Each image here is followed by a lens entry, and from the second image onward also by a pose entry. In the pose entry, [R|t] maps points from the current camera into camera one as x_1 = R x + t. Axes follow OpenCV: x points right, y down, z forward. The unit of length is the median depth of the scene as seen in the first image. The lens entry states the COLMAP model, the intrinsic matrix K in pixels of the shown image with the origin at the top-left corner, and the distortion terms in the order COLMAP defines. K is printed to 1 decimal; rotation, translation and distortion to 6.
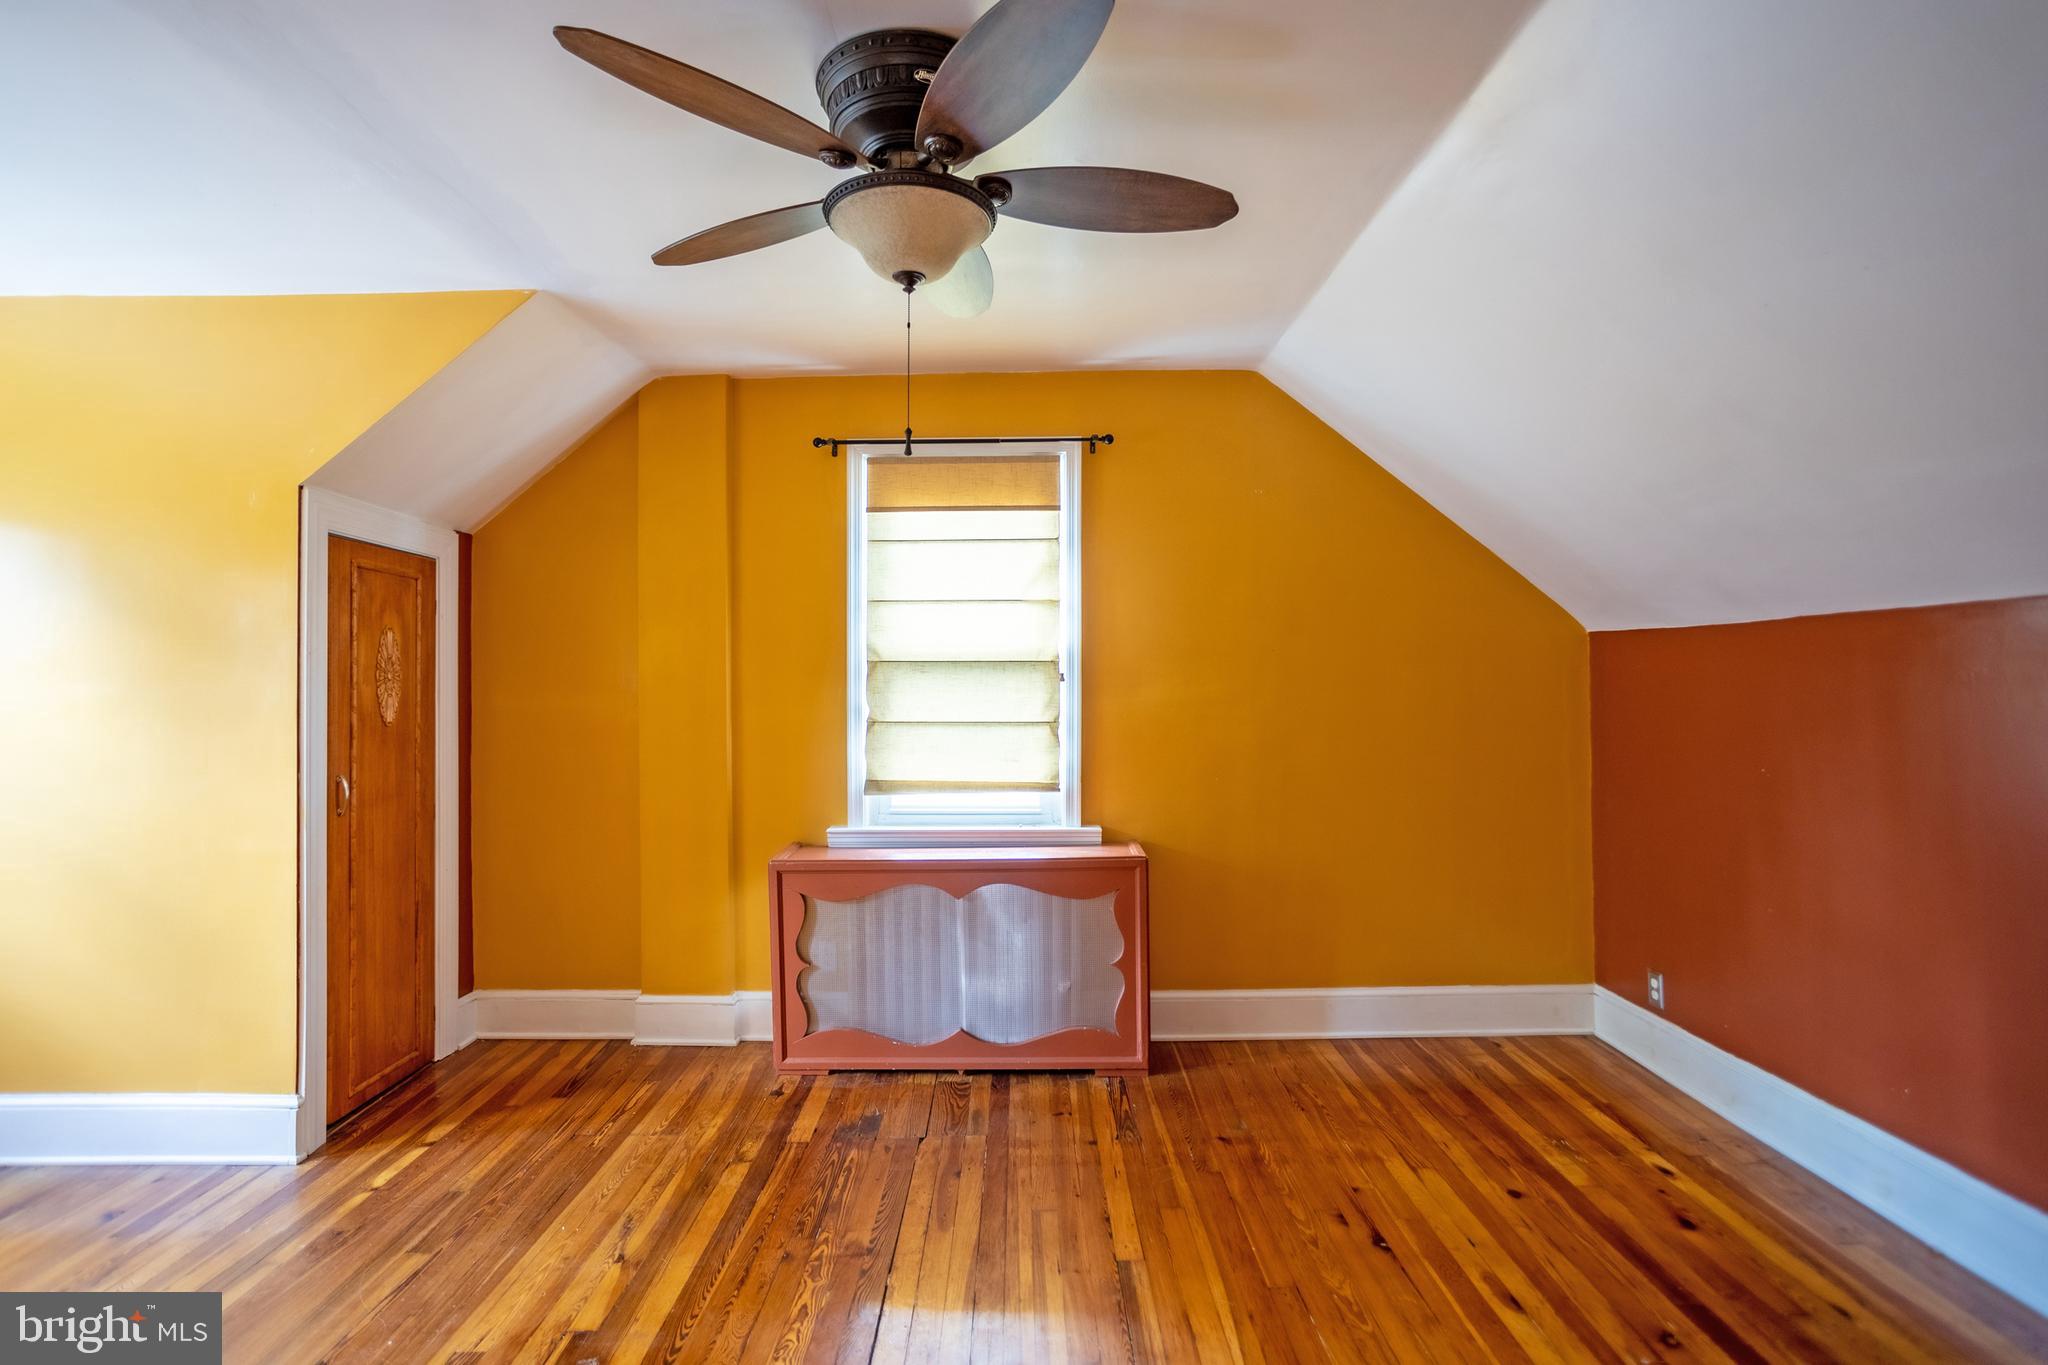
lens RADIAL K [[988.4, 0, 1029.9], [0, 988.4, 671.6], [0, 0, 1]] dist [-0.033345, 0.018831]
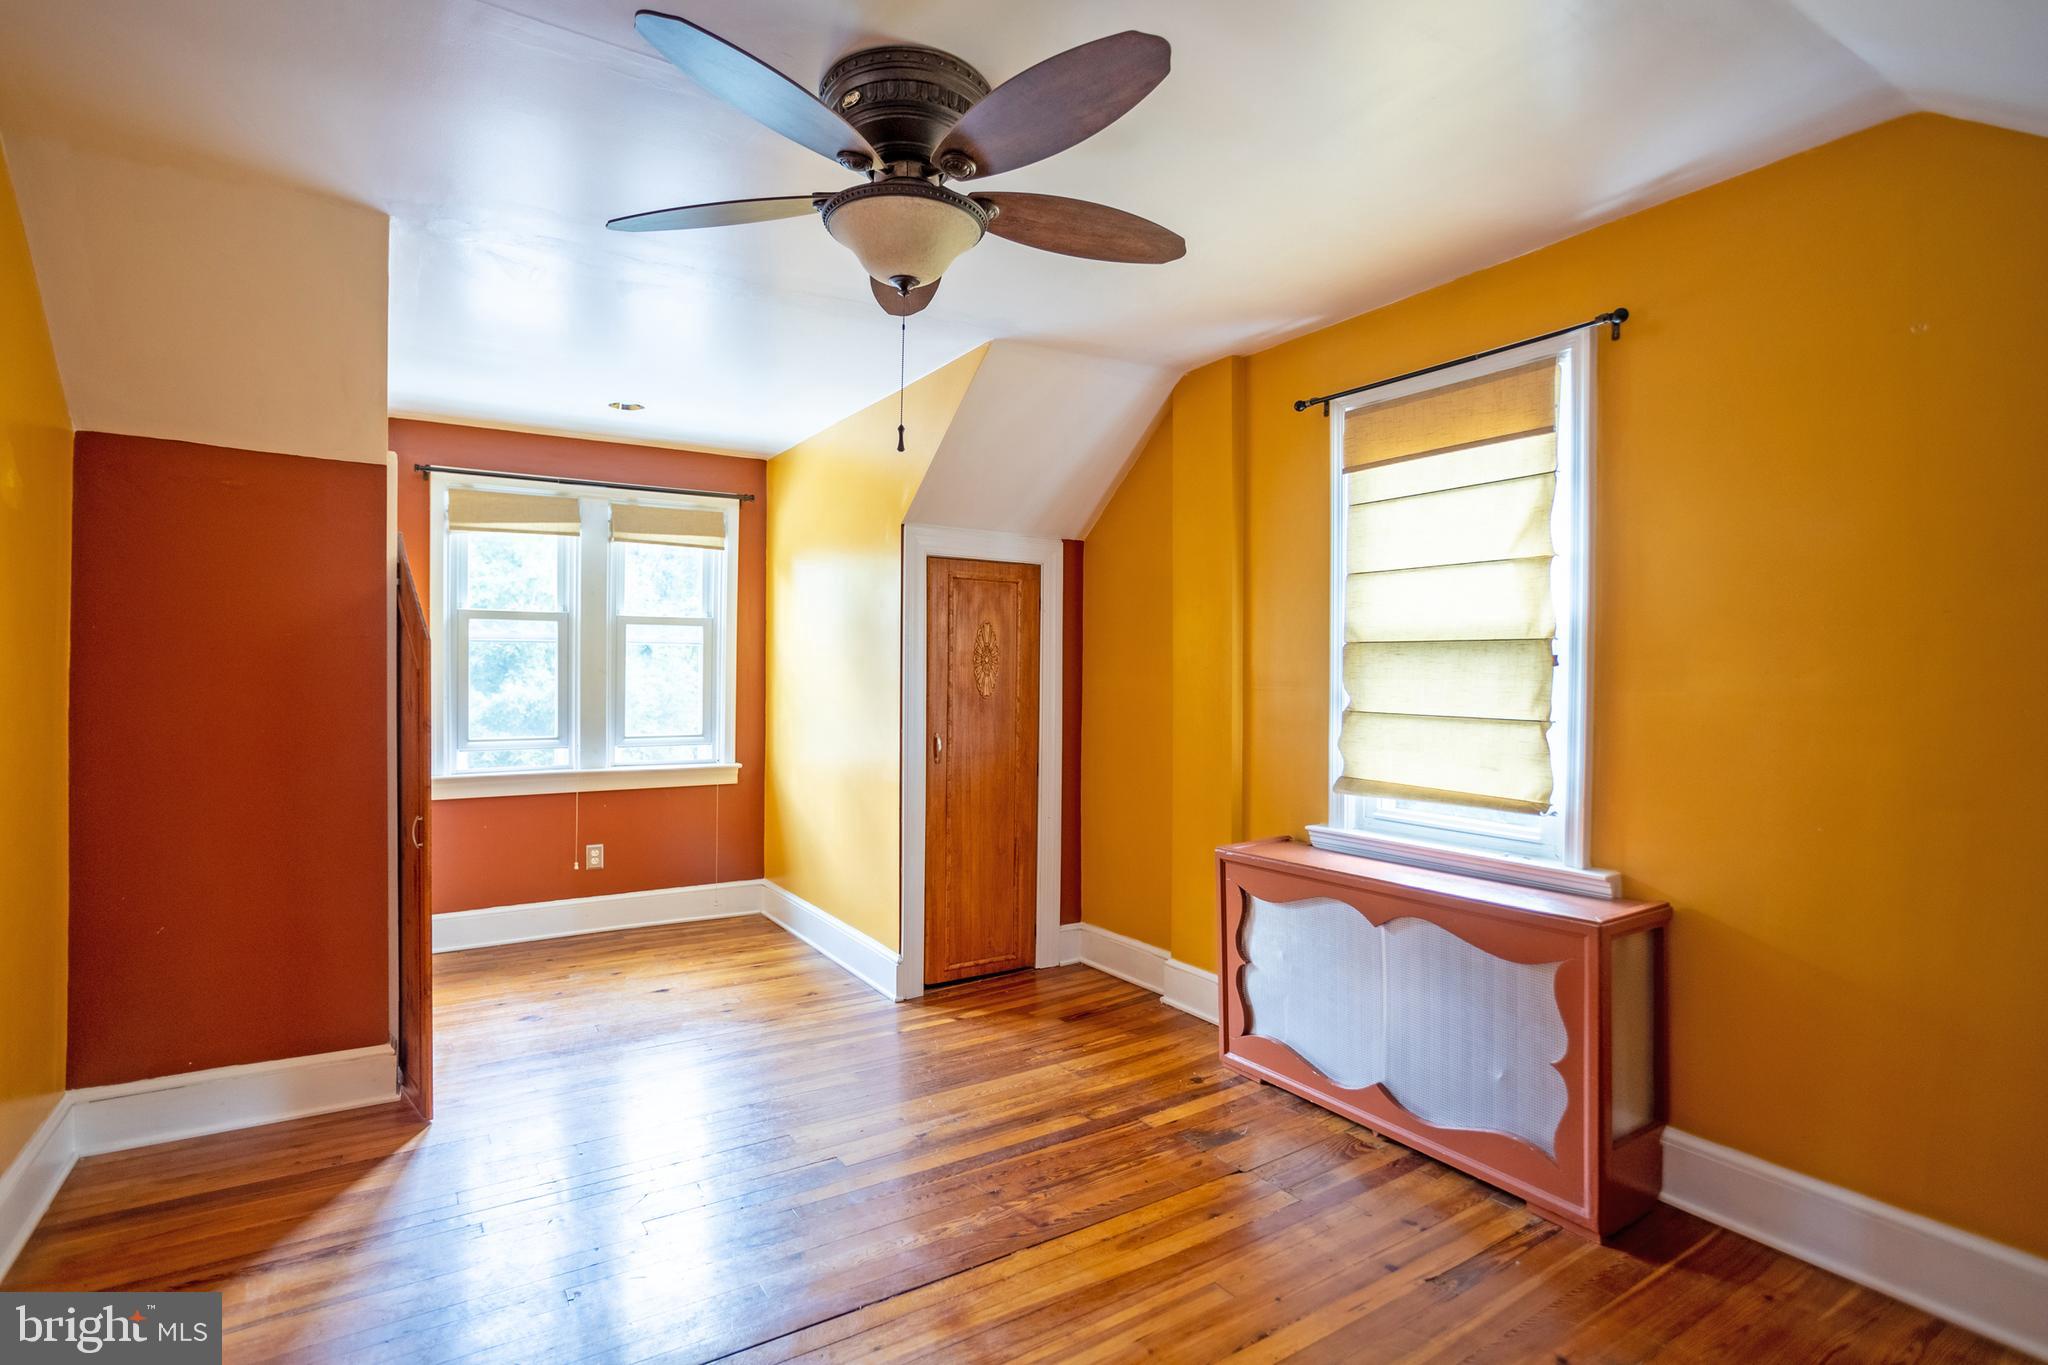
lens RADIAL K [[1020.1, 0, 1026.6], [0, 1020.1, 675.0], [0, 0, 1]] dist [-0.017026, 0.002500]
pose [[0.551086, 0.011422, -0.834370, 0.476493], [0.003566, 0.999865, 0.016042, 0.002941], [0.834441, -0.011816, 0.550971, 0.280568]]
